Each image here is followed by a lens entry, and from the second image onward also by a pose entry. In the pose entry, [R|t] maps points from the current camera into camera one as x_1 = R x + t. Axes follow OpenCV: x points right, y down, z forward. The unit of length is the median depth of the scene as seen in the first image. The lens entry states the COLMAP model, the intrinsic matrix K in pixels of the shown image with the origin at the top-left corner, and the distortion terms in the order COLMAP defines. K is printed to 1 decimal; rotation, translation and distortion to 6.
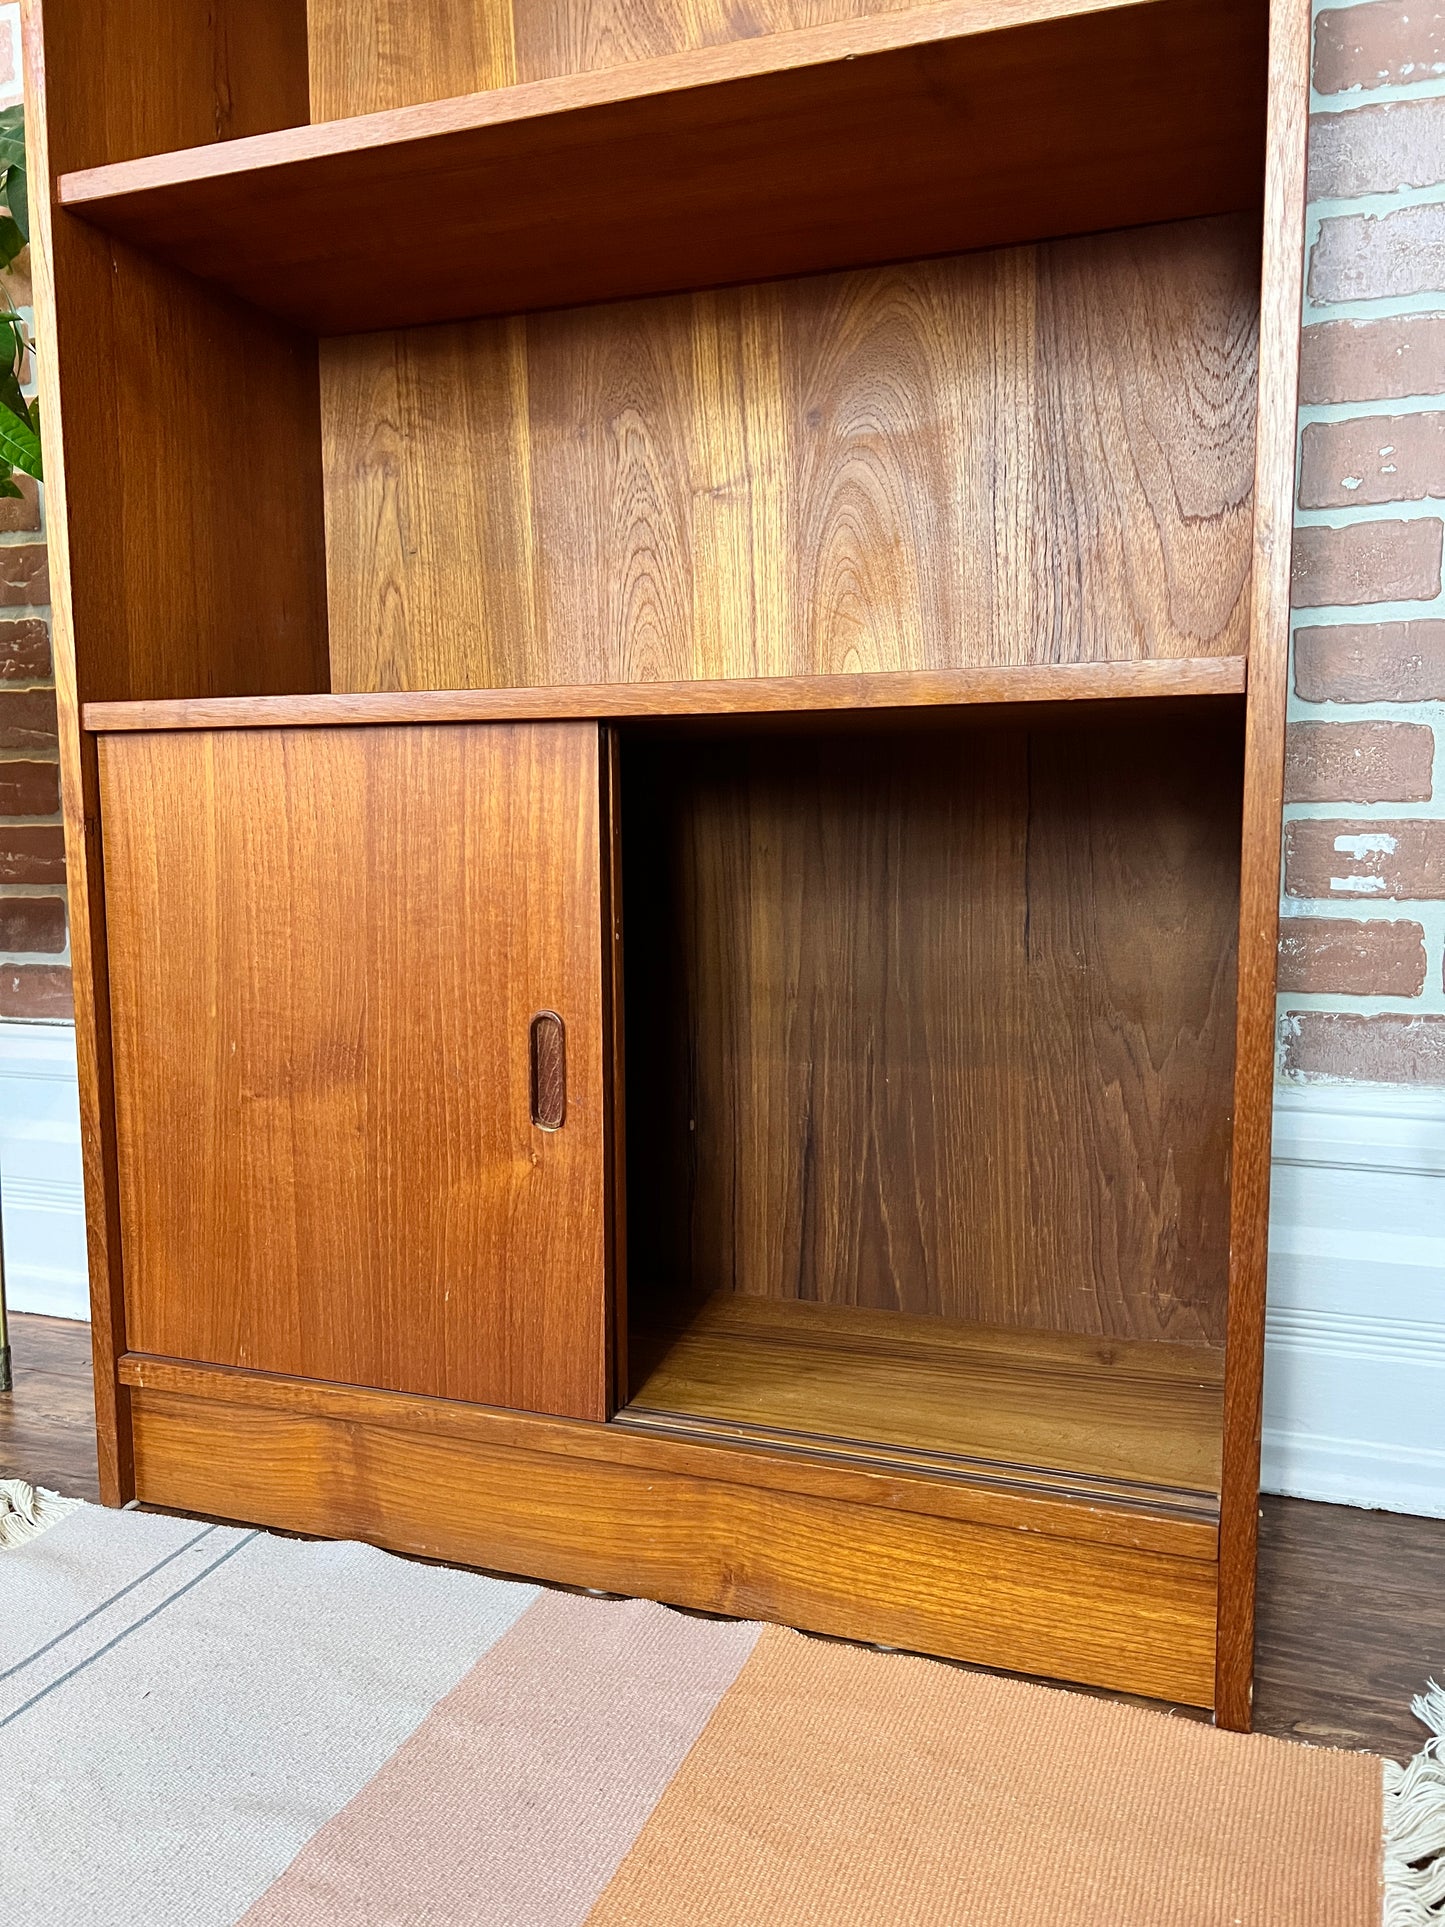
lens RADIAL K [[1458.5, 0, 723.3], [0, 1458.5, 979.4], [0, 0, 1]] dist [0.044717, -0.054722]
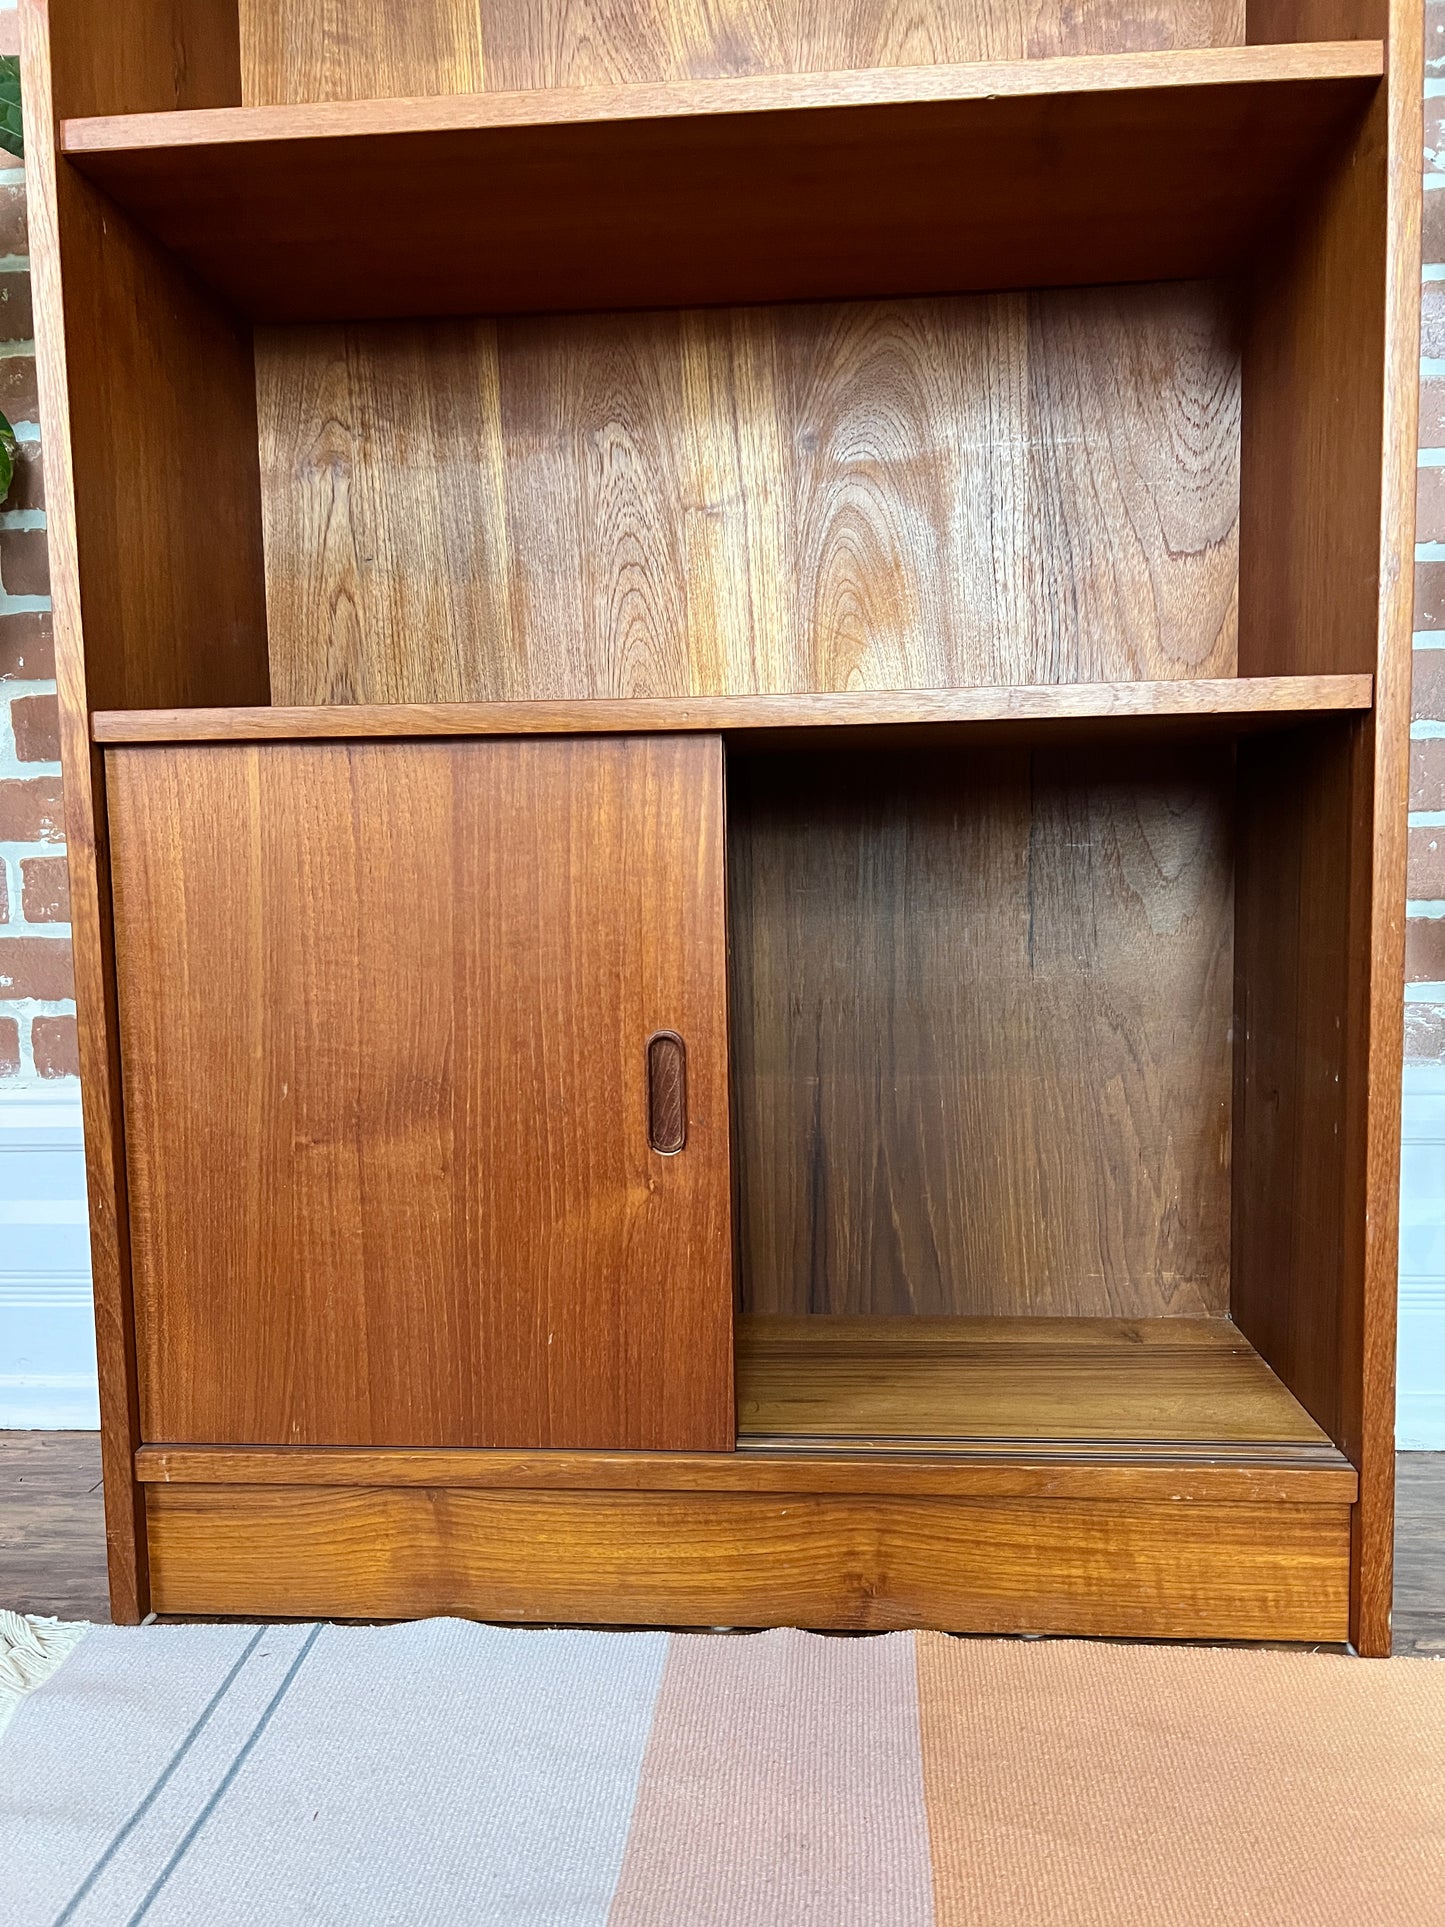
lens RADIAL K [[1458.5, 0, 720.2], [0, 1458.5, 979.0], [0, 0, 1]] dist [0.044717, -0.054722]
pose [[0.963154, -0.037733, 0.266290, -0.309008], [0.044076, 0.998868, -0.017882, 0.005474], [-0.265313, 0.028961, 0.963727, 0.050408]]
